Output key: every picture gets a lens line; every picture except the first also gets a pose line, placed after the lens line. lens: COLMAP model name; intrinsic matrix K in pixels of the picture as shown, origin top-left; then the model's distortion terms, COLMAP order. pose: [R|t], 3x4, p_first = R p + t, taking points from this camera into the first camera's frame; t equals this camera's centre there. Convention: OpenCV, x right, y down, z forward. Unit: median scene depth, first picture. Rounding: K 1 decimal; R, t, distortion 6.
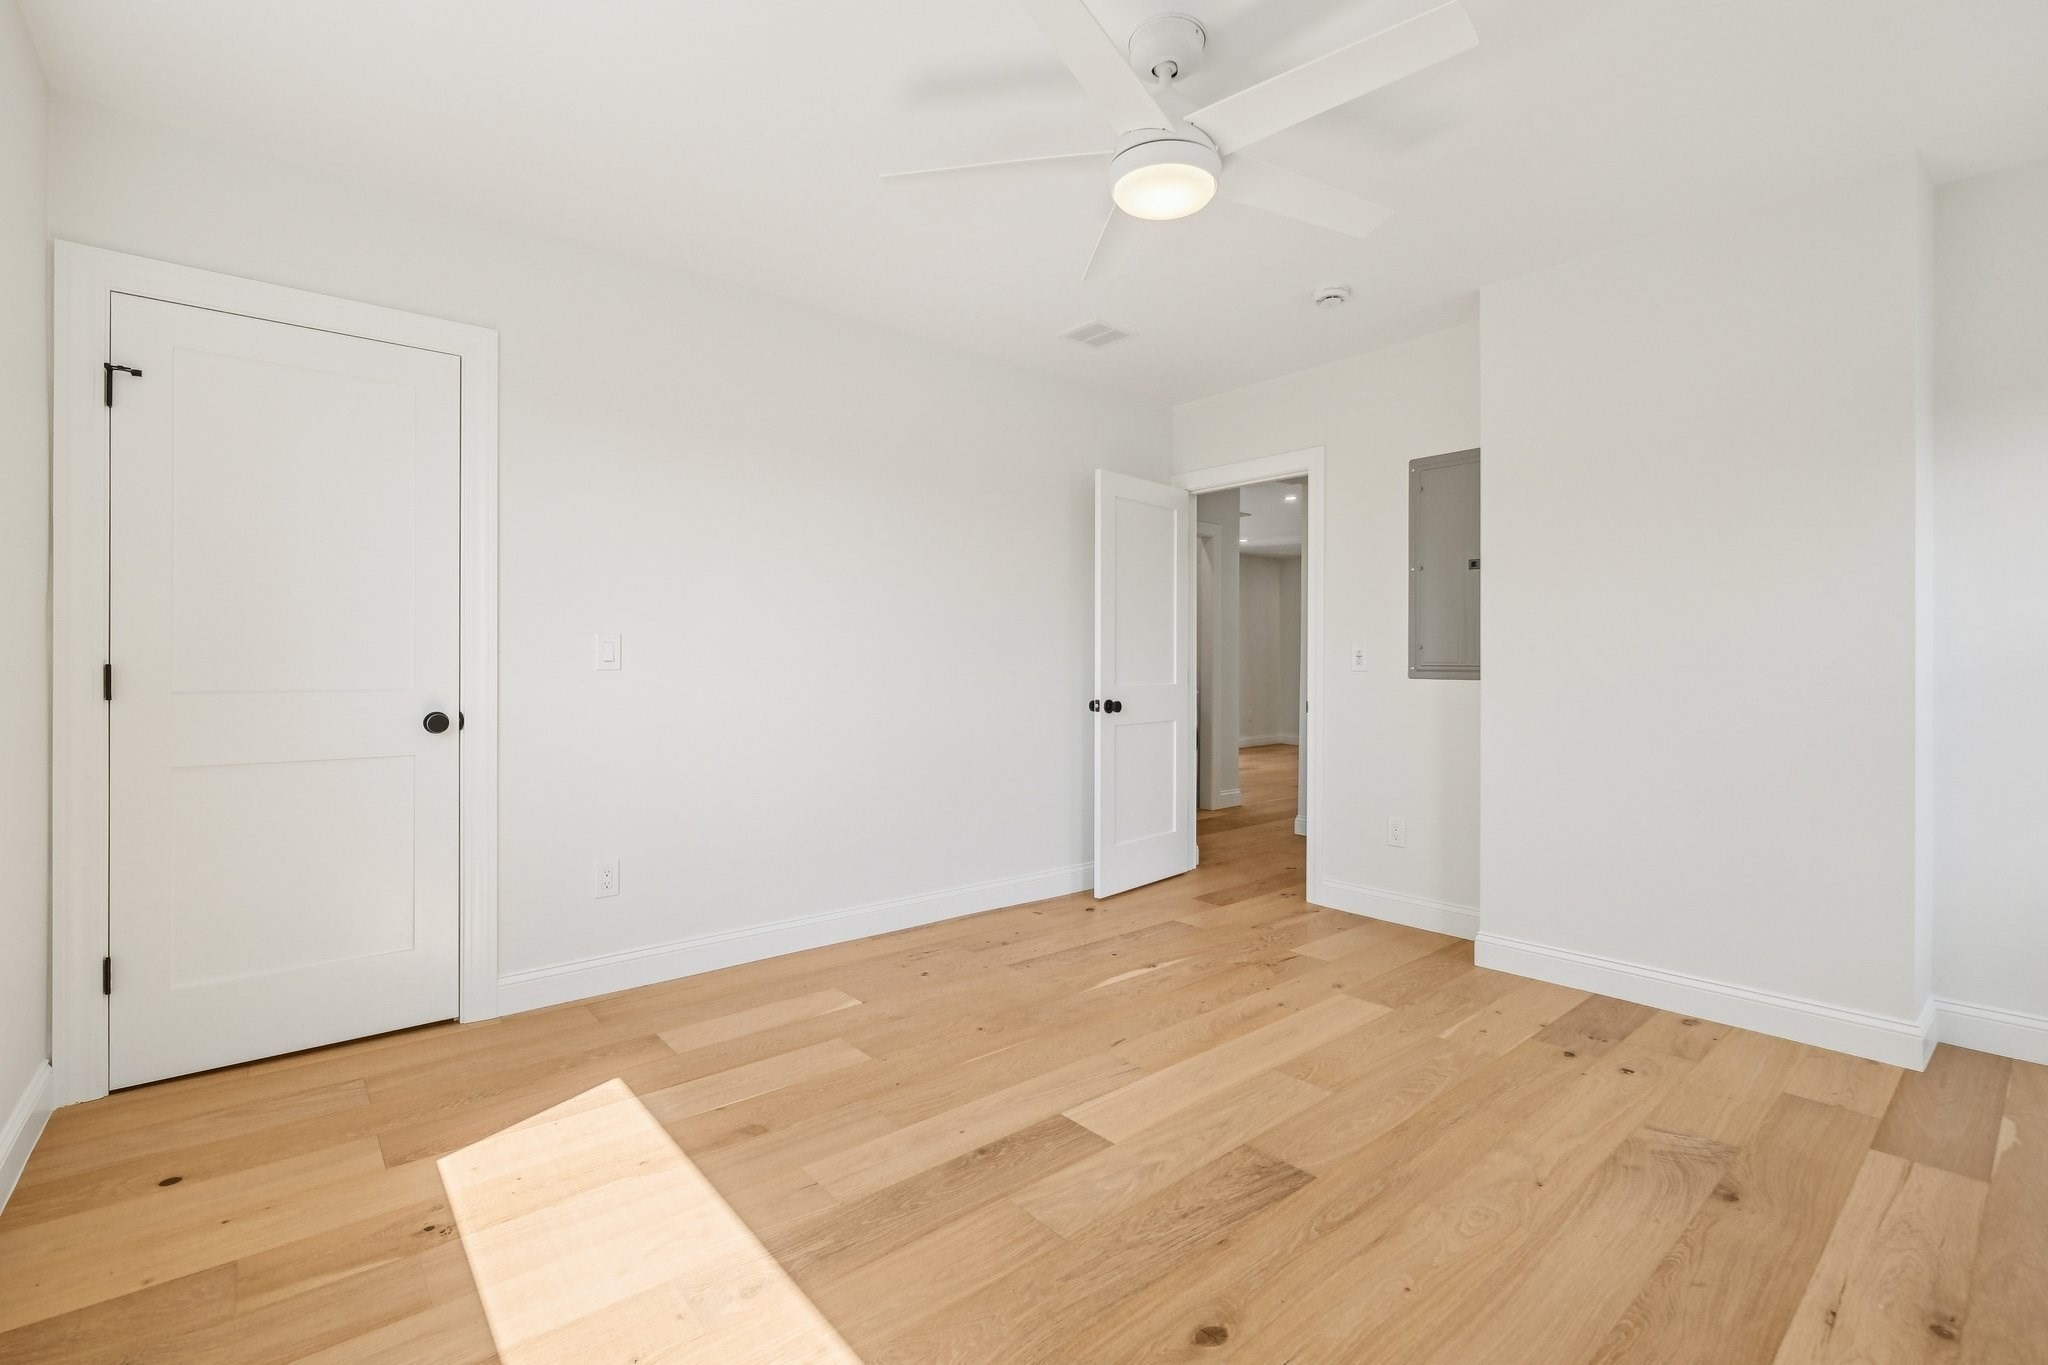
lens RADIAL K [[904.1, 0, 1020.4], [0, 904.1, 666.1], [0, 0, 1]] dist [-0.000179, 0.000428]
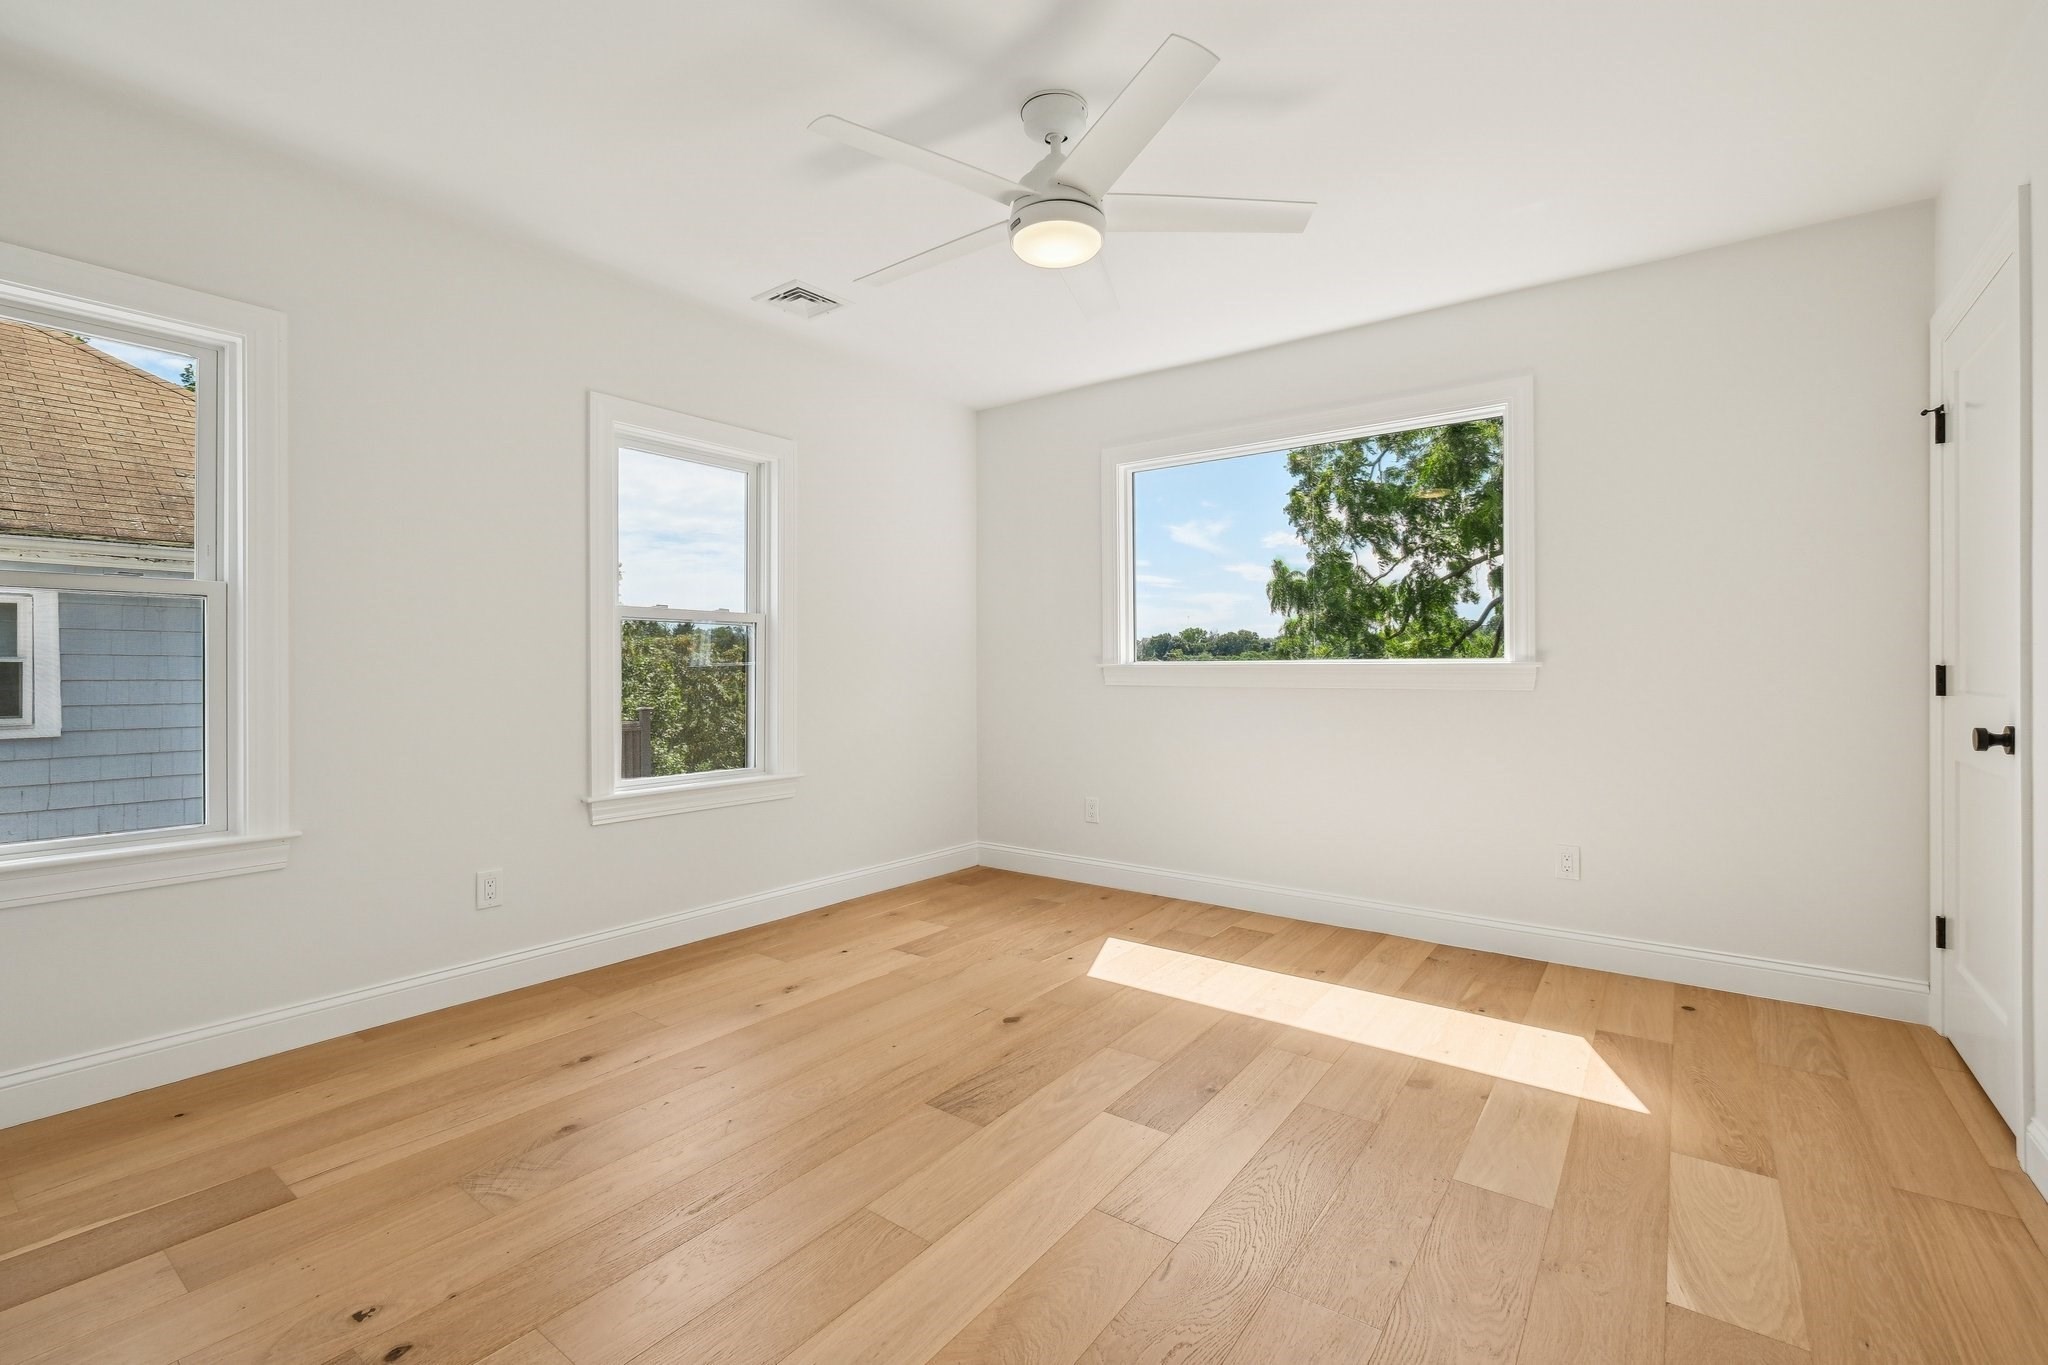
lens RADIAL K [[904.1, 0, 1034.5], [0, 904.1, 686.0], [0, 0, 1]] dist [-0.000179, 0.000428]
pose [[-0.969785, 0.001829, -0.243956, 0.455771], [-0.003555, 0.999760, 0.021629, 0.004950], [0.243937, 0.021842, -0.969545, 2.064104]]
